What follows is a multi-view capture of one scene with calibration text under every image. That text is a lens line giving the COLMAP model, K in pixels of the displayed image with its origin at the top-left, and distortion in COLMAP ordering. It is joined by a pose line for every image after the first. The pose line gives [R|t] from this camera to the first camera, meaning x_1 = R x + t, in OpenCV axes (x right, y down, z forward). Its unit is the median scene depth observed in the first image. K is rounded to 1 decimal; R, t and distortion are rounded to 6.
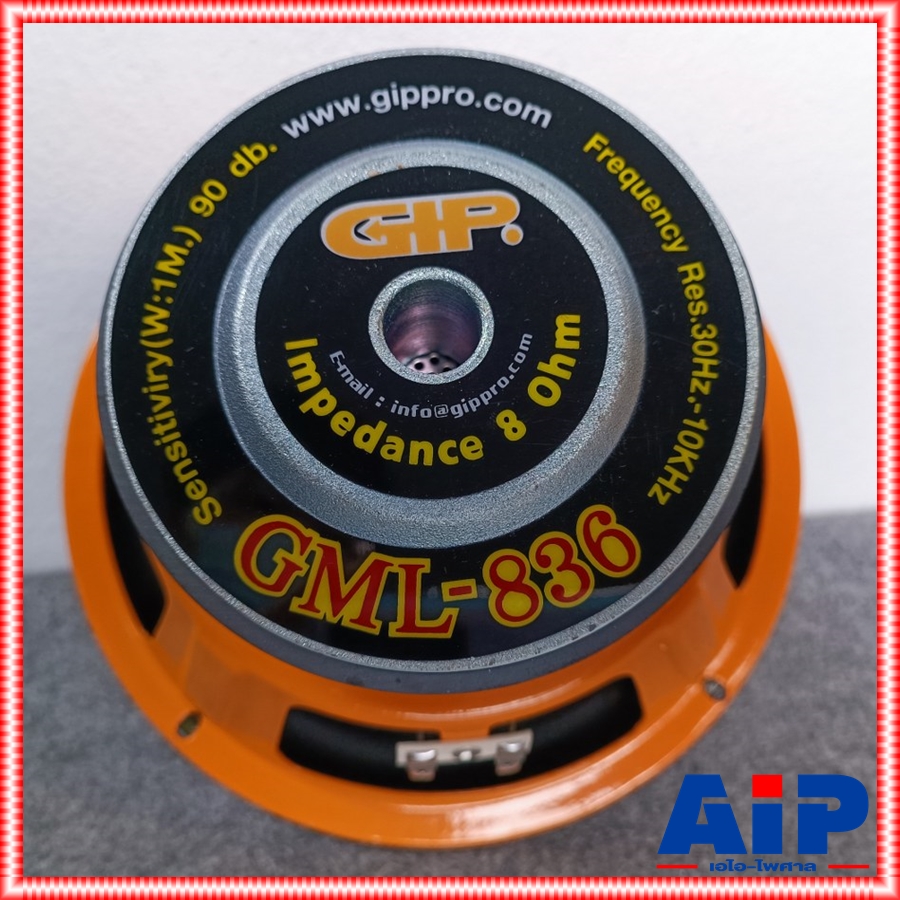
lens RADIAL K [[841.4, 0, 452.5], [0, 841.4, 451.0], [0, 0, 1]] dist [-0.004933, 0.000000]
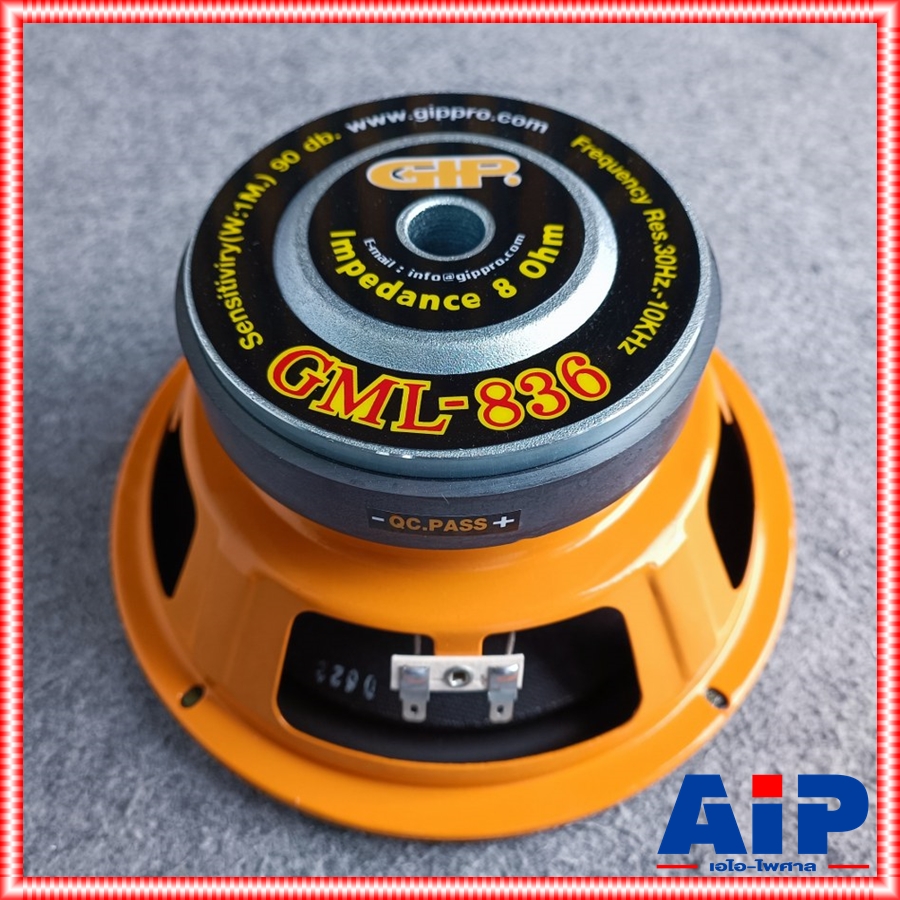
lens RADIAL K [[841.4, 0, 454.1], [0, 841.4, 451.5], [0, 0, 1]] dist [-0.004933, 0.000000]
pose [[0.997437, 0.044229, -0.056250, 0.074266], [-0.061758, 0.929148, -0.364515, 0.628541], [0.036143, 0.367054, 0.929497, -0.059022]]
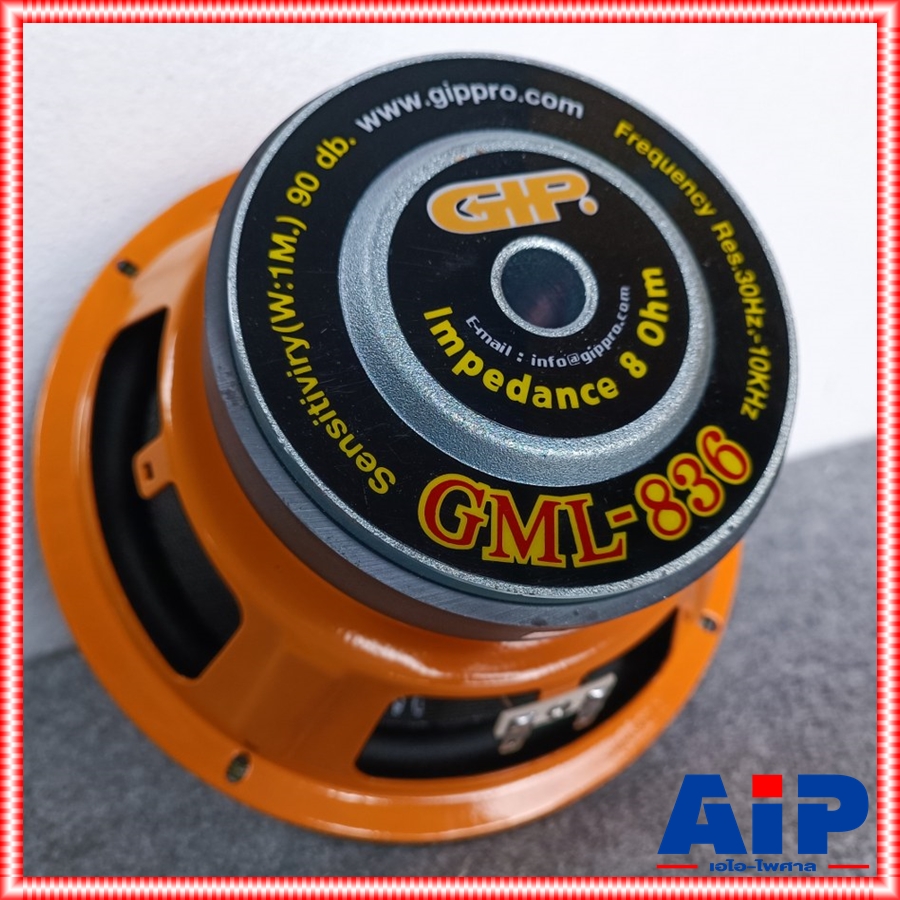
lens RADIAL K [[841.4, 0, 455.0], [0, 841.4, 450.6], [0, 0, 1]] dist [-0.004933, 0.000000]
pose [[0.945594, -0.137000, 0.295098, -0.488888], [0.159160, 0.985866, -0.052309, 0.100130], [-0.283761, 0.096431, 0.954034, 0.006399]]
